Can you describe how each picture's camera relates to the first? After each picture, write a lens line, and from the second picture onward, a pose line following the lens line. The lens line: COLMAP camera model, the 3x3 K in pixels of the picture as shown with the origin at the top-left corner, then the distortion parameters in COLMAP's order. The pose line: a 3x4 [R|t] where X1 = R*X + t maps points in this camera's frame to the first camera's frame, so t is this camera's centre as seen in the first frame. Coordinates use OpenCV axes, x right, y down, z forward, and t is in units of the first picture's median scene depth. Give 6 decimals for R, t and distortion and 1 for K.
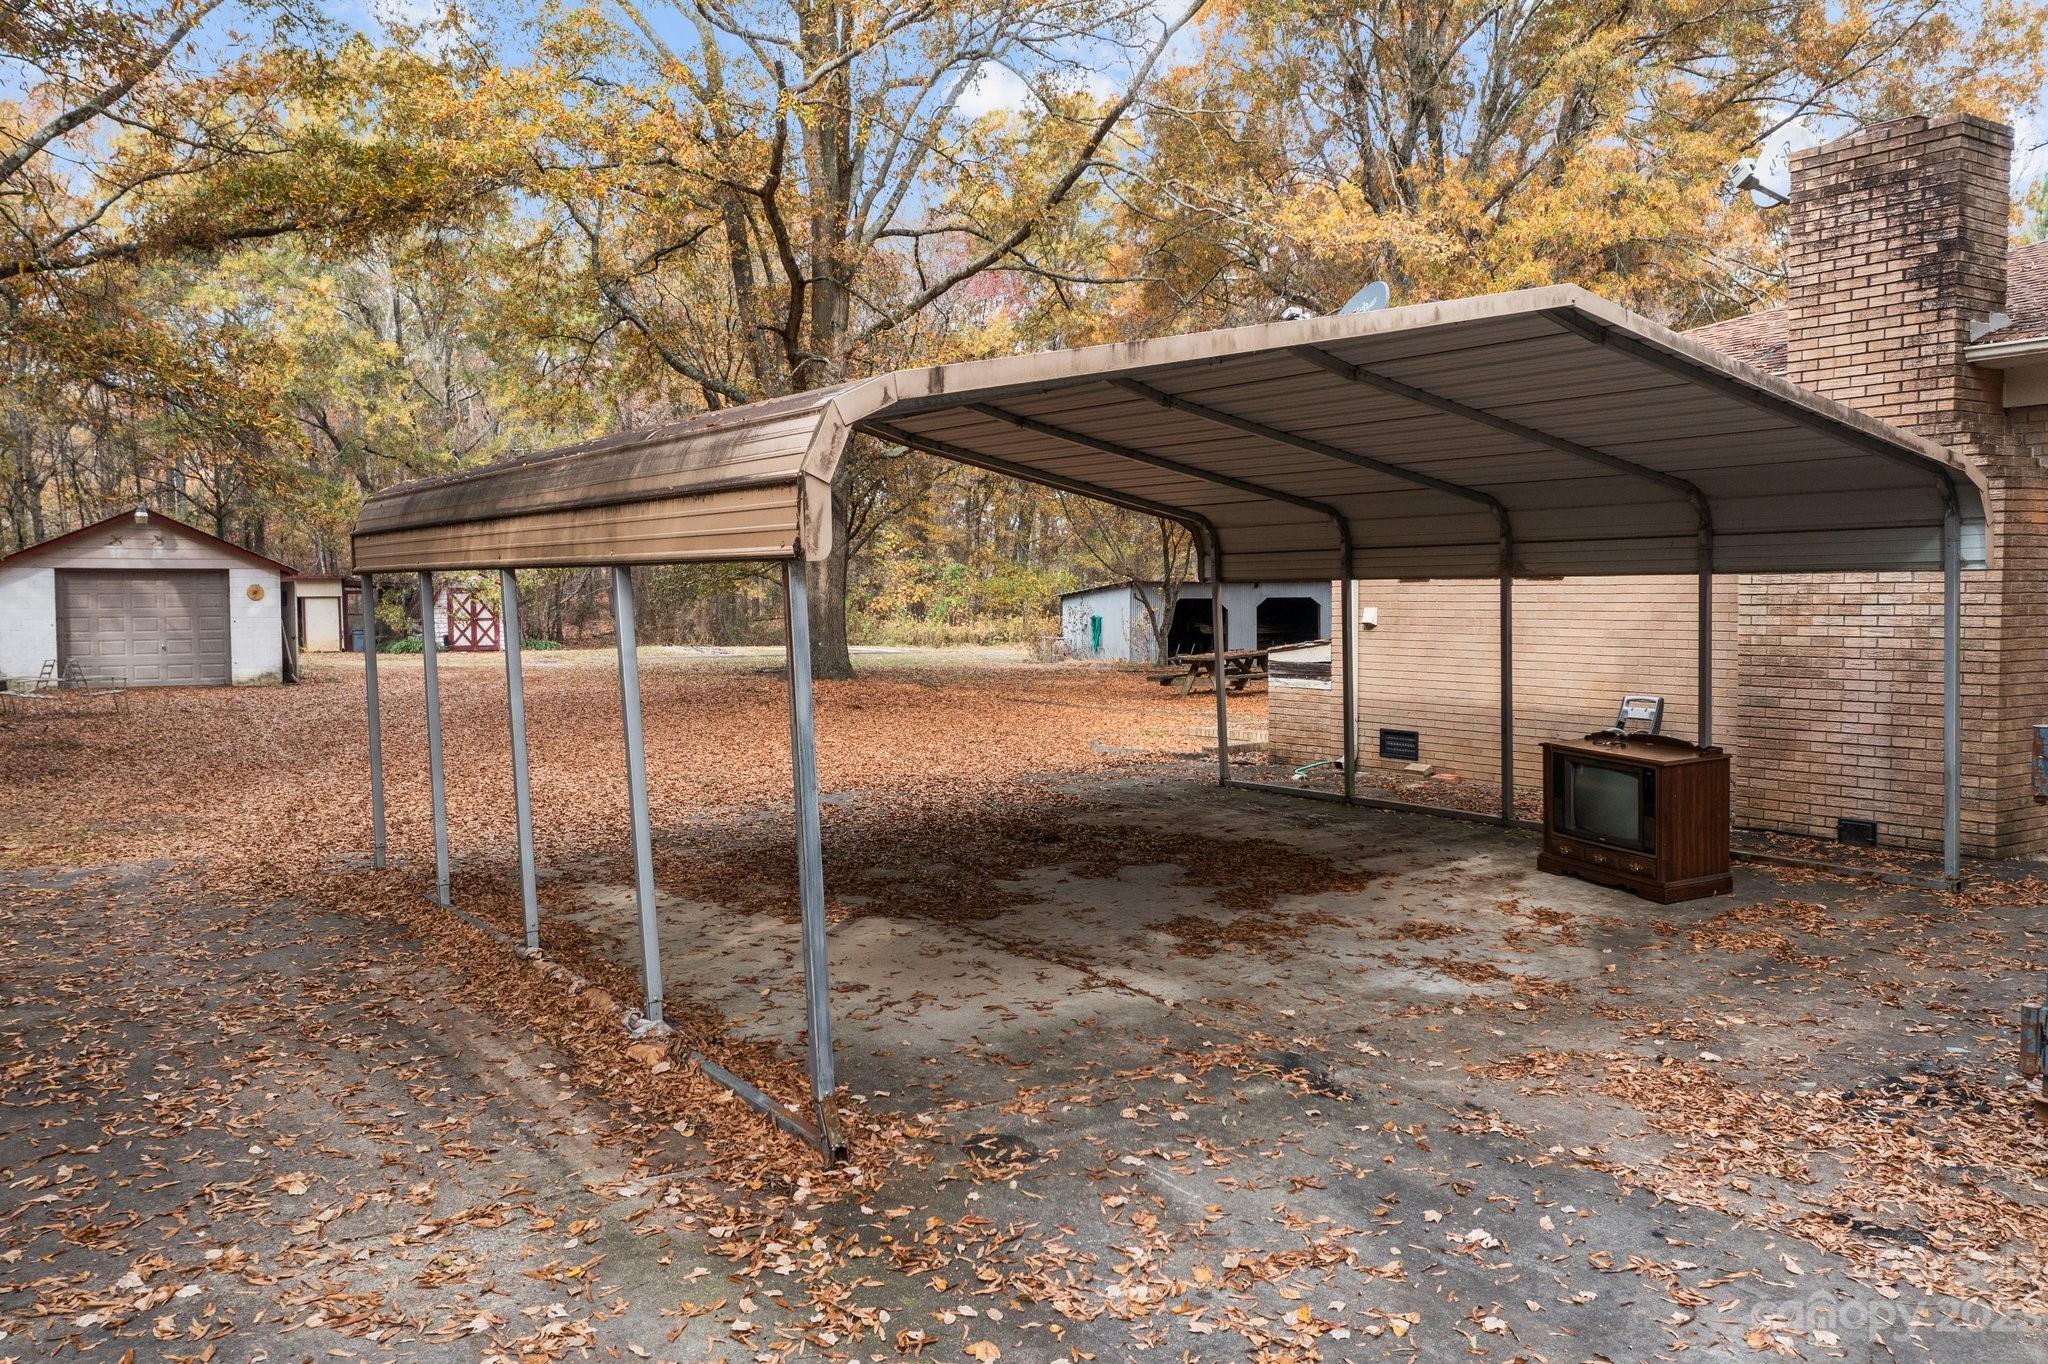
lens RADIAL K [[1641.4, 0, 1024.0], [0, 1641.4, 682.0], [0, 0, 1]] dist [0.008527, -0.003795]
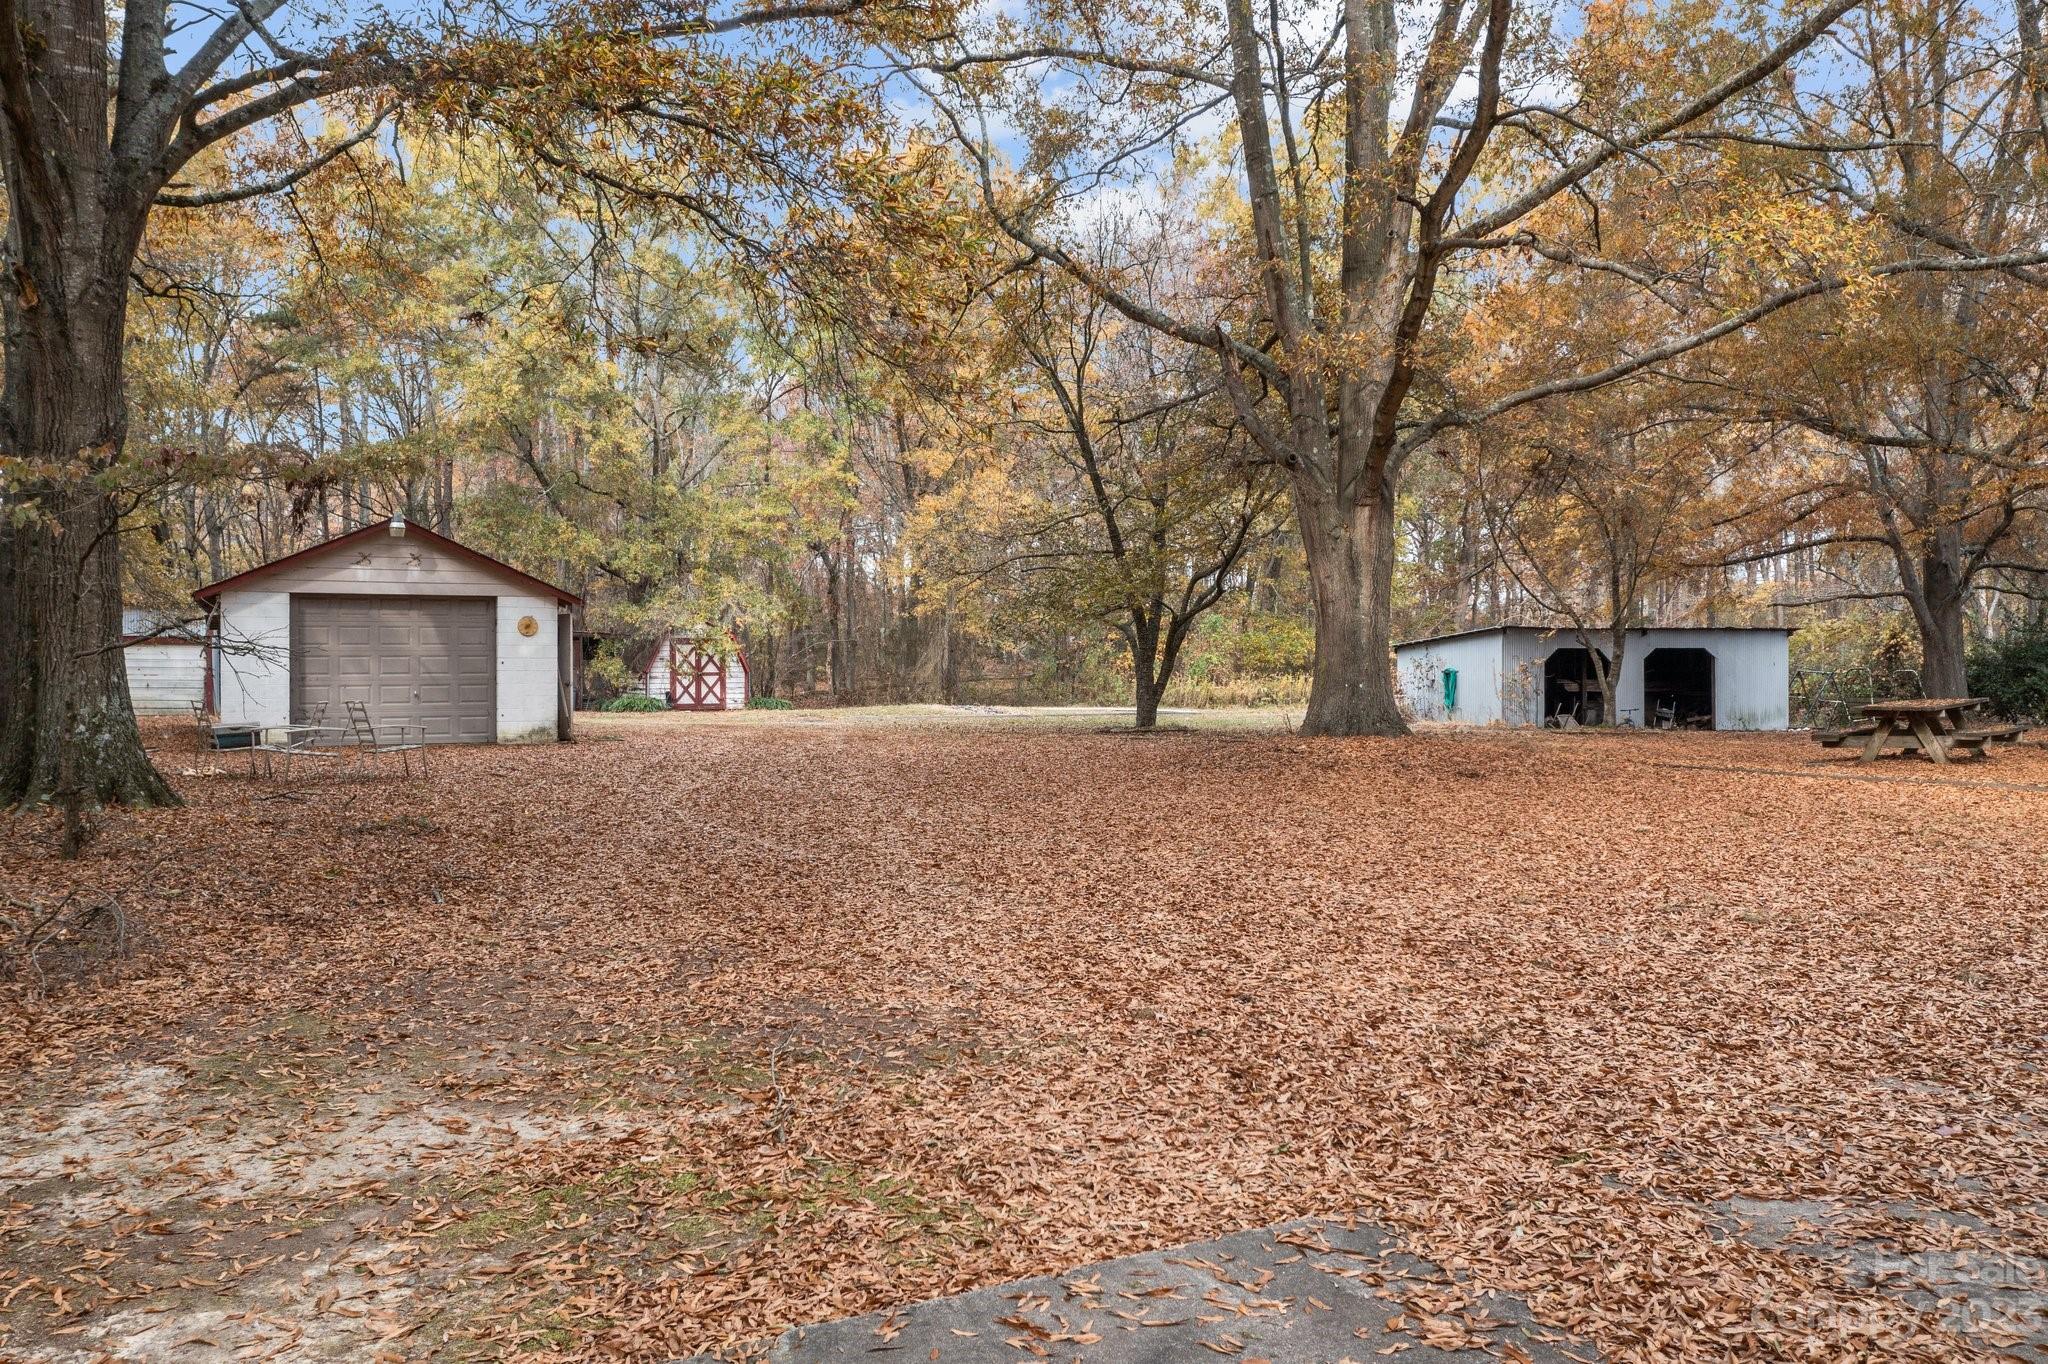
lens RADIAL K [[1641.4, 0, 1024.0], [0, 1641.4, 682.0], [0, 0, 1]] dist [0.008527, -0.003795]
pose [[0.998203, 0.002858, -0.059848, -0.115801], [-0.005457, 0.999047, -0.043309, 0.003389], [0.059667, 0.043558, 0.997268, 0.144458]]
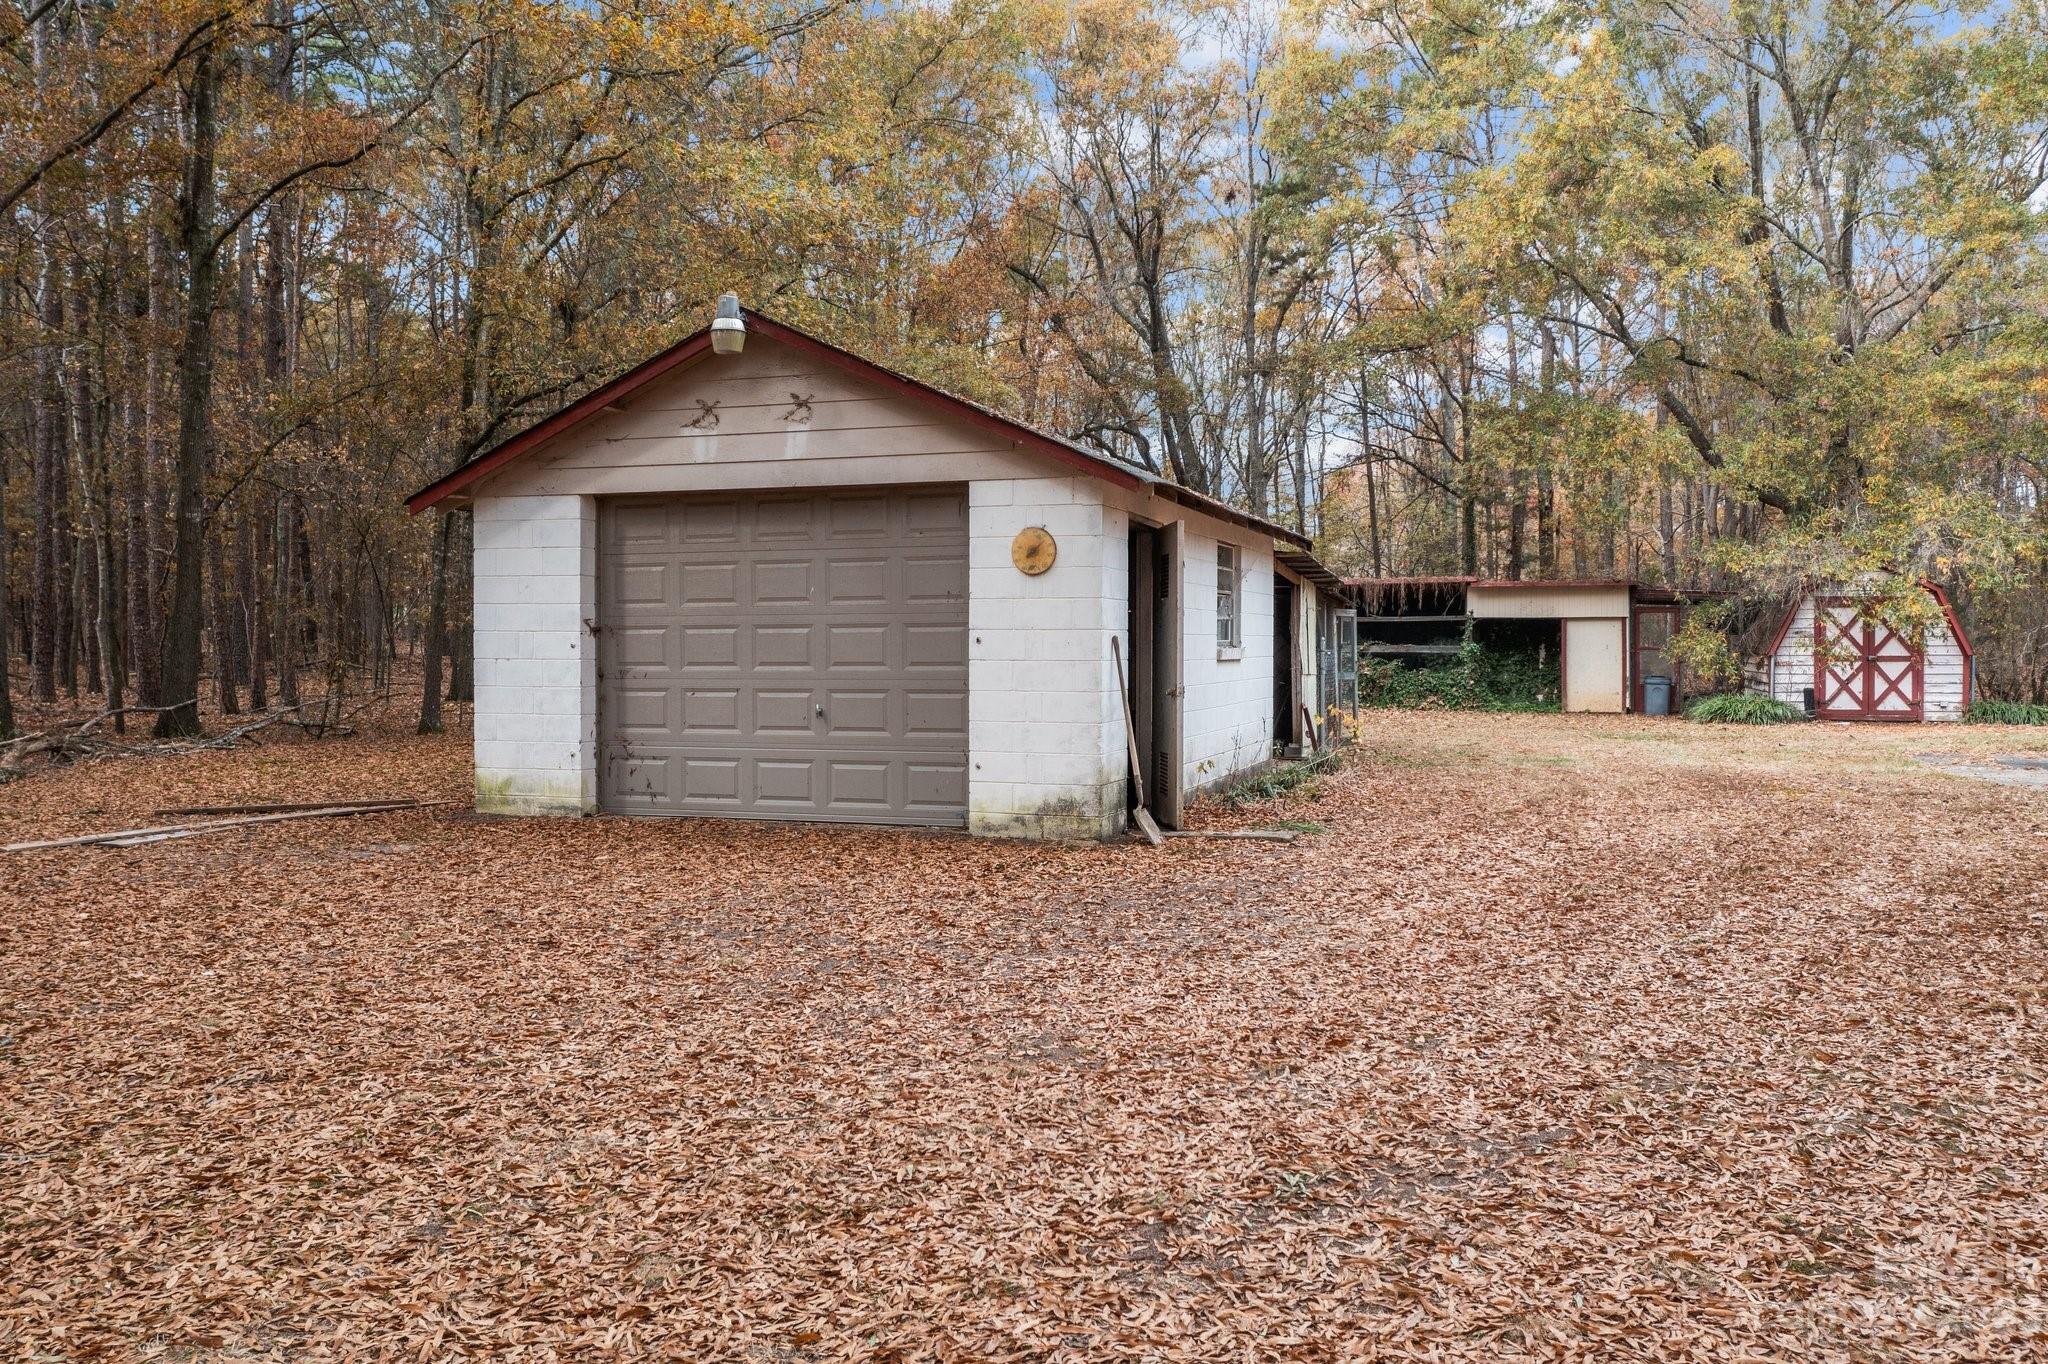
lens RADIAL K [[1641.4, 0, 1024.0], [0, 1641.4, 682.0], [0, 0, 1]] dist [0.008527, -0.003795]
pose [[0.676299, 0.018462, -0.736396, -0.147279], [-0.039572, 0.999153, -0.011292, -0.015979], [0.735563, 0.036778, 0.676457, 0.498368]]
